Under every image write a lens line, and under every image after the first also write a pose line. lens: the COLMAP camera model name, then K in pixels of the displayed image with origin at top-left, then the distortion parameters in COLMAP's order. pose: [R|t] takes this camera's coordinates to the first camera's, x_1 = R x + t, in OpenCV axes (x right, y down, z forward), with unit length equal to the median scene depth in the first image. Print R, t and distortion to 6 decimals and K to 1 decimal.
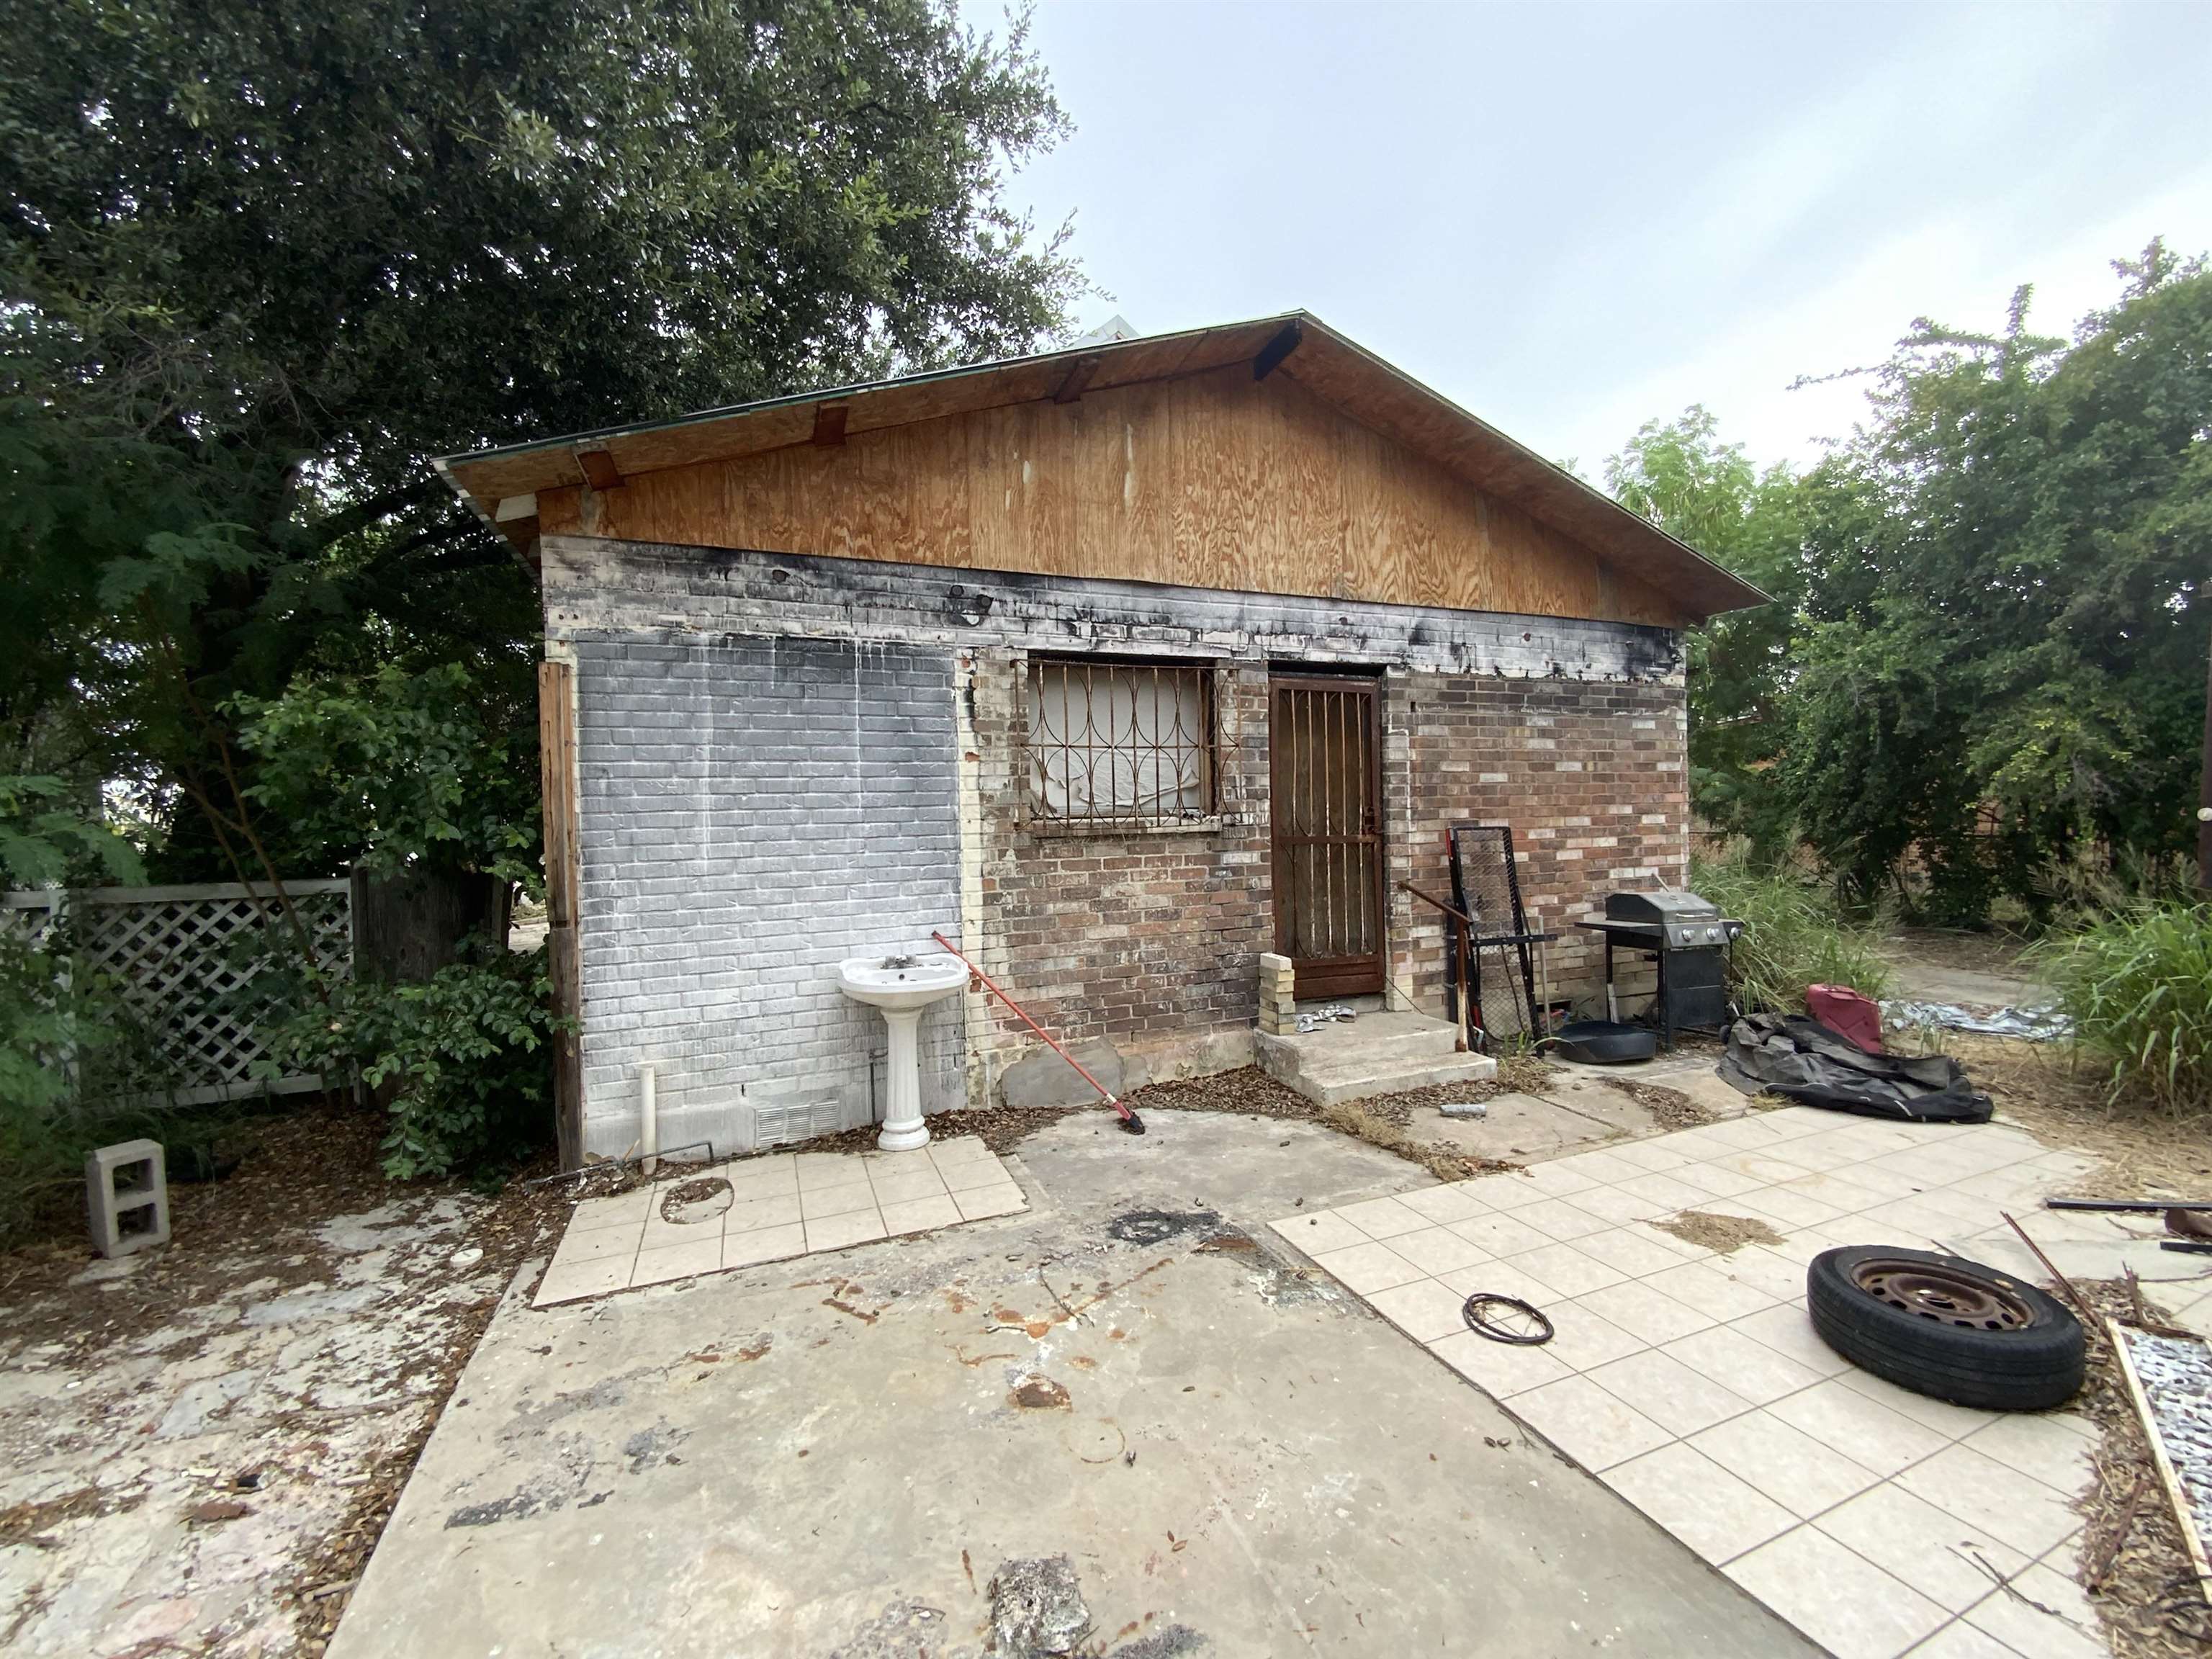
lens RADIAL K [[893.6, 0, 1106.3], [0, 893.6, 820.7], [0, 0, 1]] dist [-0.000636, -0.010023]
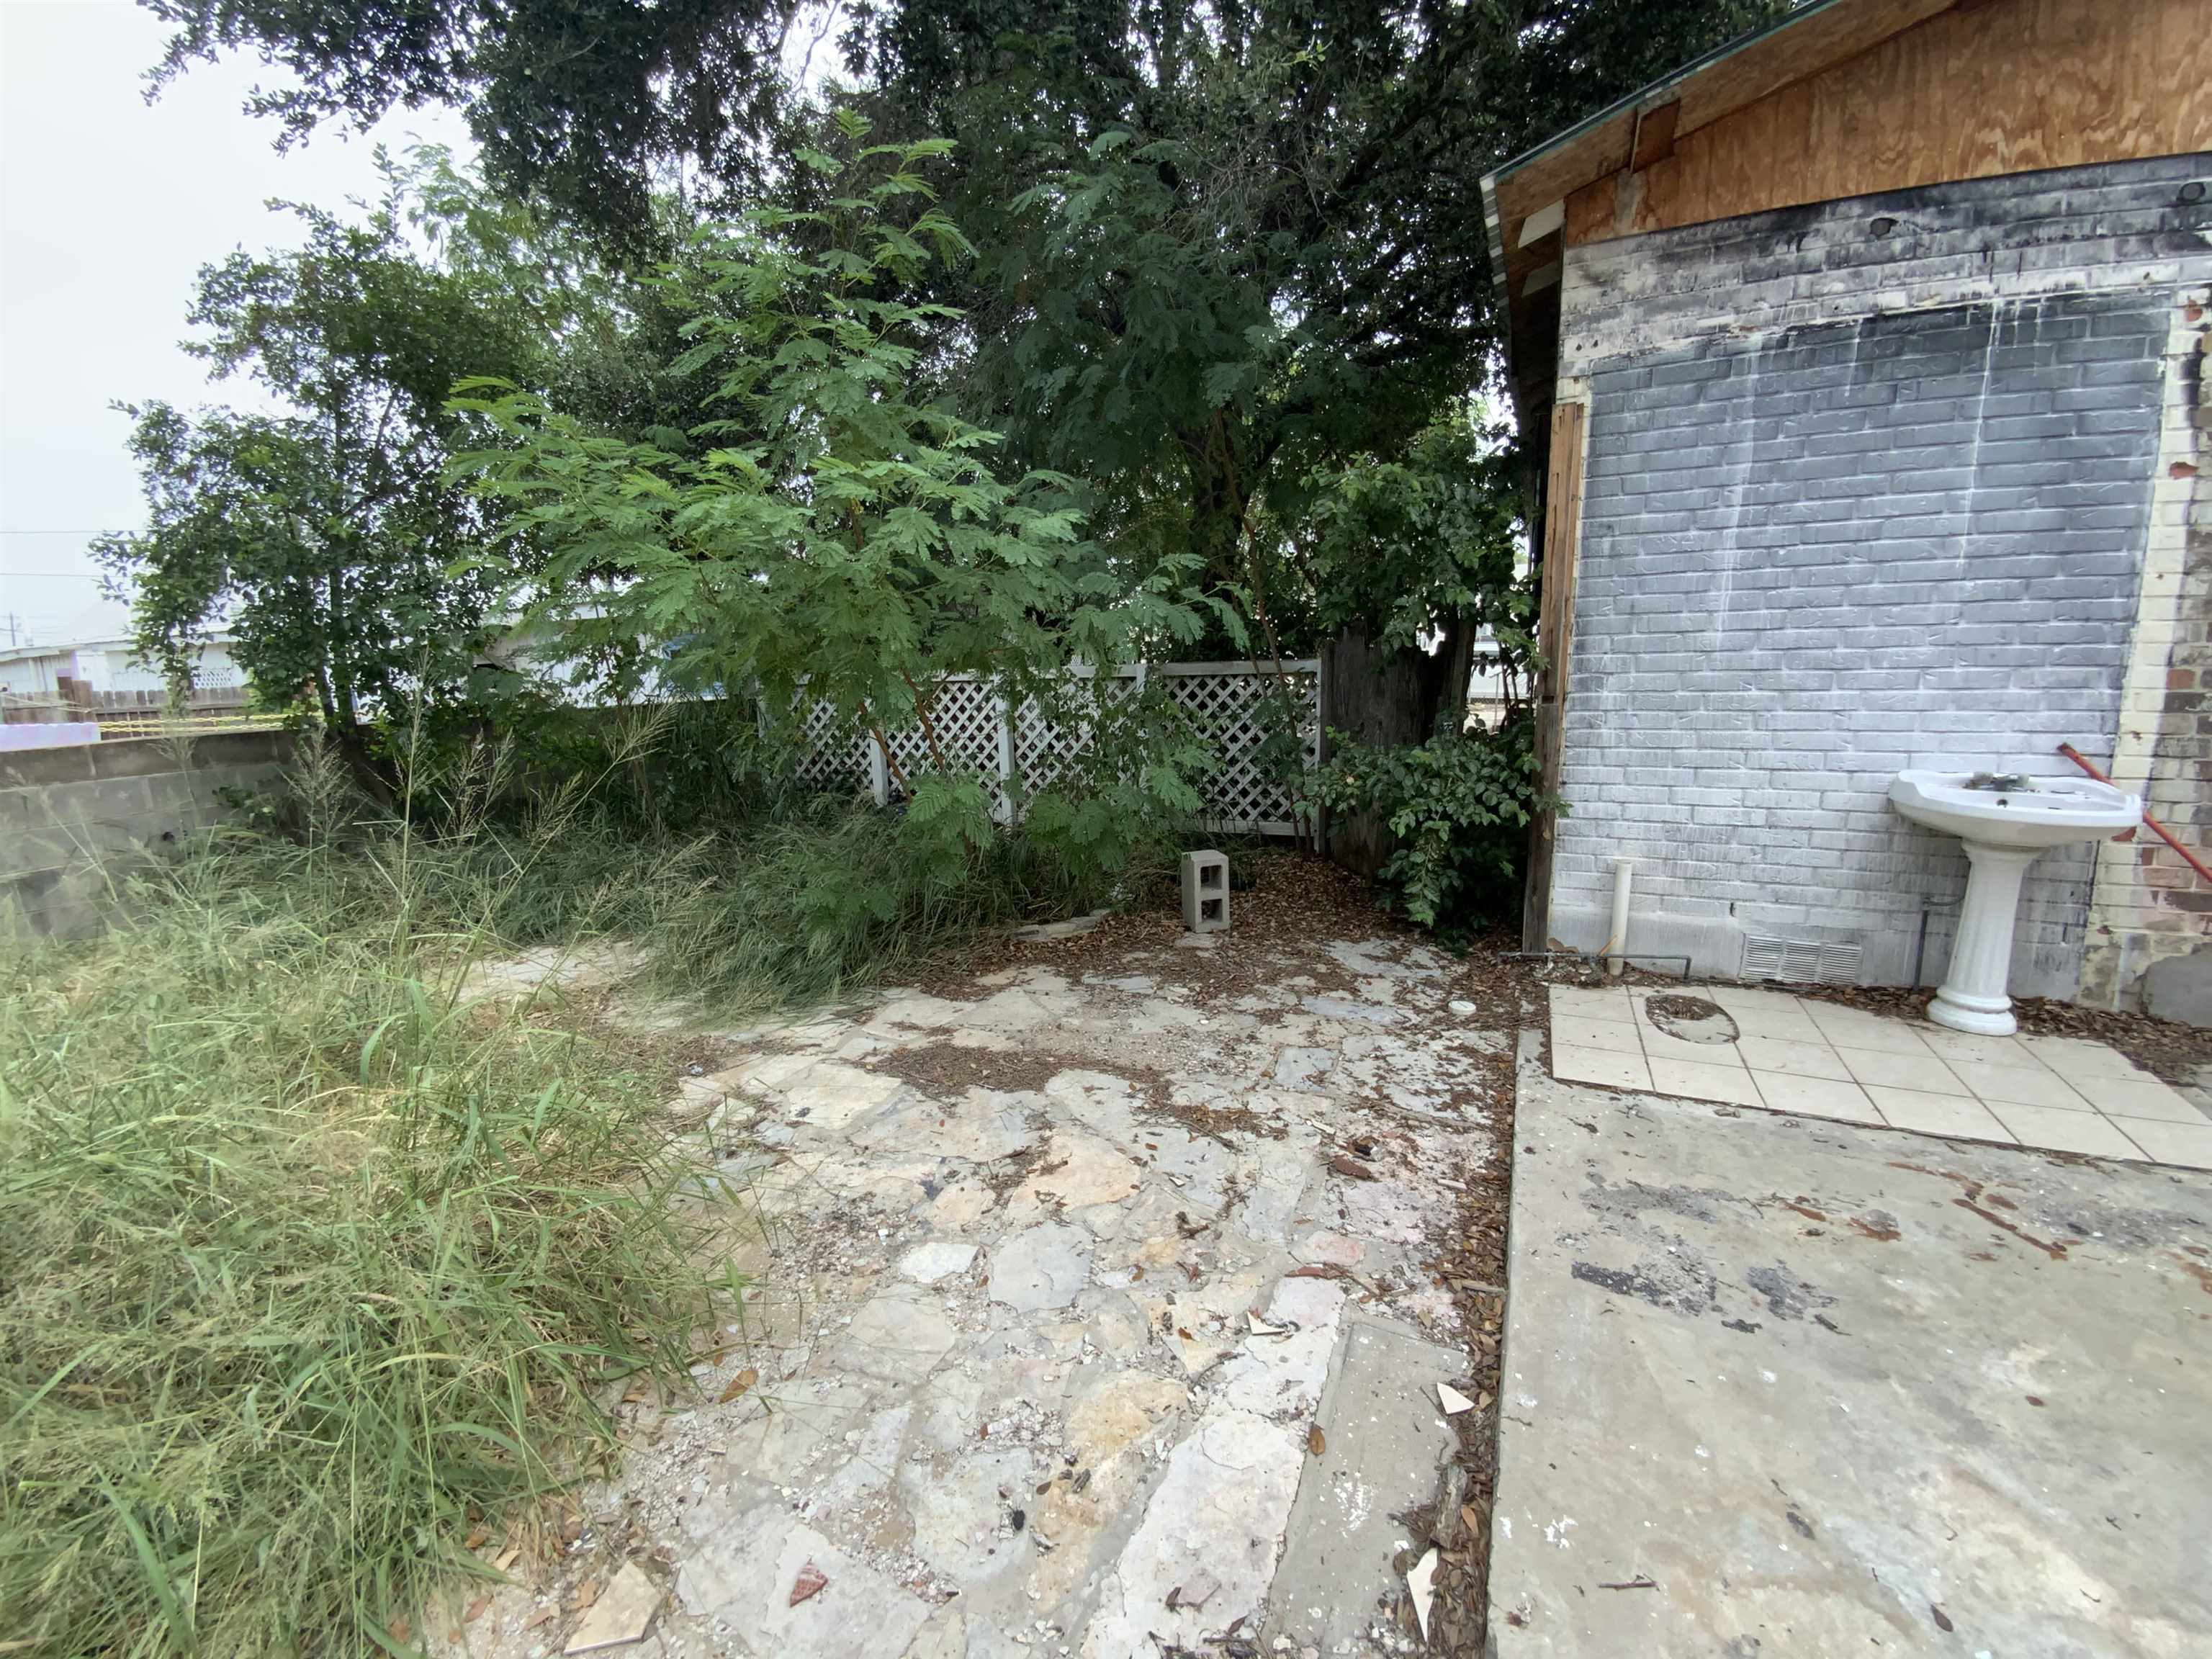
lens RADIAL K [[893.6, 0, 1106.3], [0, 893.6, 820.7], [0, 0, 1]] dist [-0.000636, -0.010023]
pose [[0.670032, 0.140863, -0.728845, -0.216800], [0.009604, 0.980104, 0.198252, 0.049134], [0.742270, -0.139836, 0.655348, 0.015376]]
